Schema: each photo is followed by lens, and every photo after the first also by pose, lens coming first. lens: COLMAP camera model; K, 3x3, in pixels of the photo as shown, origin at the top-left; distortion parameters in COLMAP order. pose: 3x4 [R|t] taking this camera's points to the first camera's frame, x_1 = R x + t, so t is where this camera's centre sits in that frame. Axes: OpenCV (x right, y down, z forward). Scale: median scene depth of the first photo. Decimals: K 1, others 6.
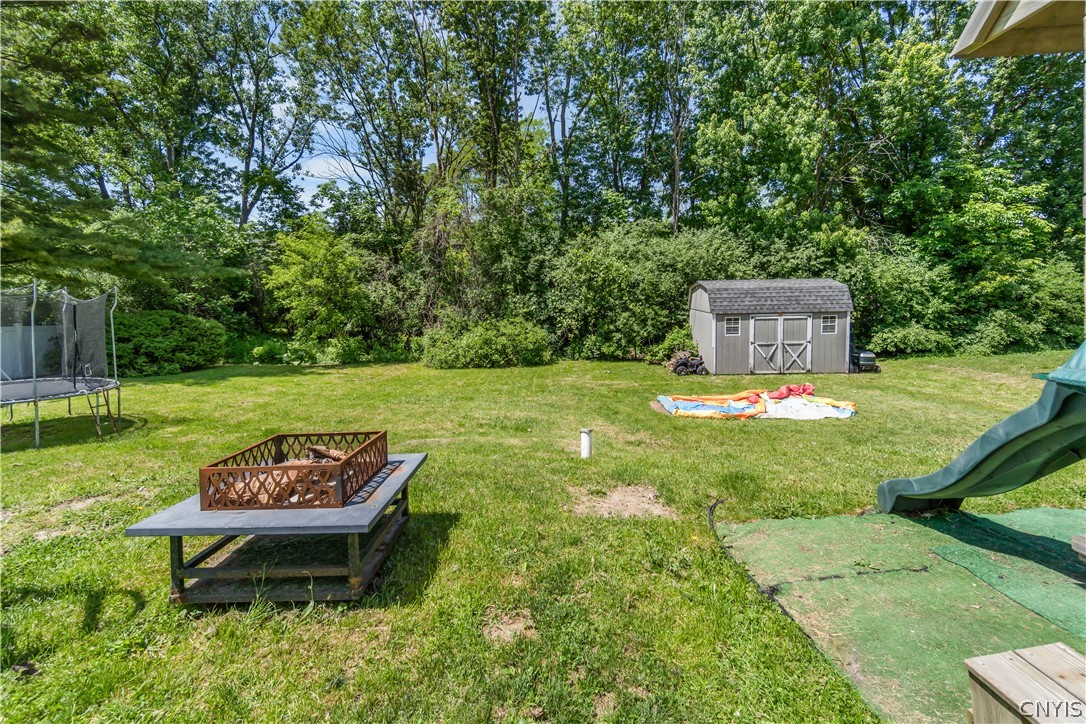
lens RADIAL K [[470.8, 0, 543.7], [0, 470.8, 345.7], [0, 0, 1]] dist [0.000357, 0.000656]
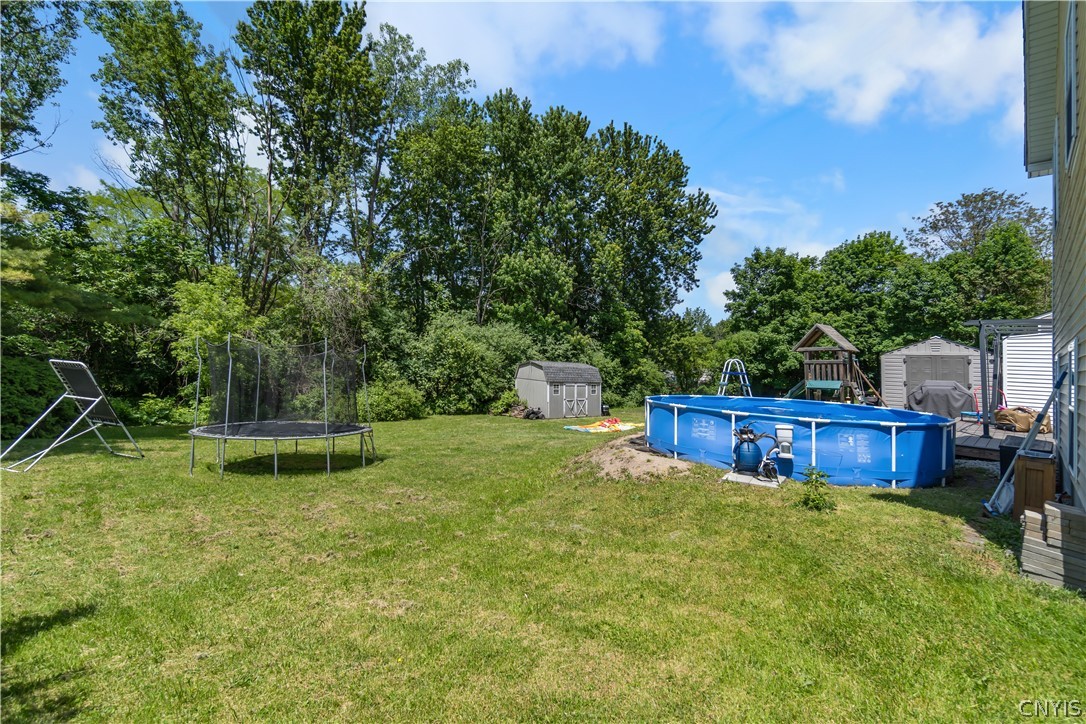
lens RADIAL K [[470.8, 0, 543.7], [0, 470.8, 345.7], [0, 0, 1]] dist [0.000357, 0.000656]
pose [[0.720458, 0.081481, 0.688695, -0.656999], [0.018032, 0.990537, -0.136056, 0.025687], [-0.693264, 0.110441, 0.712172, -0.137941]]
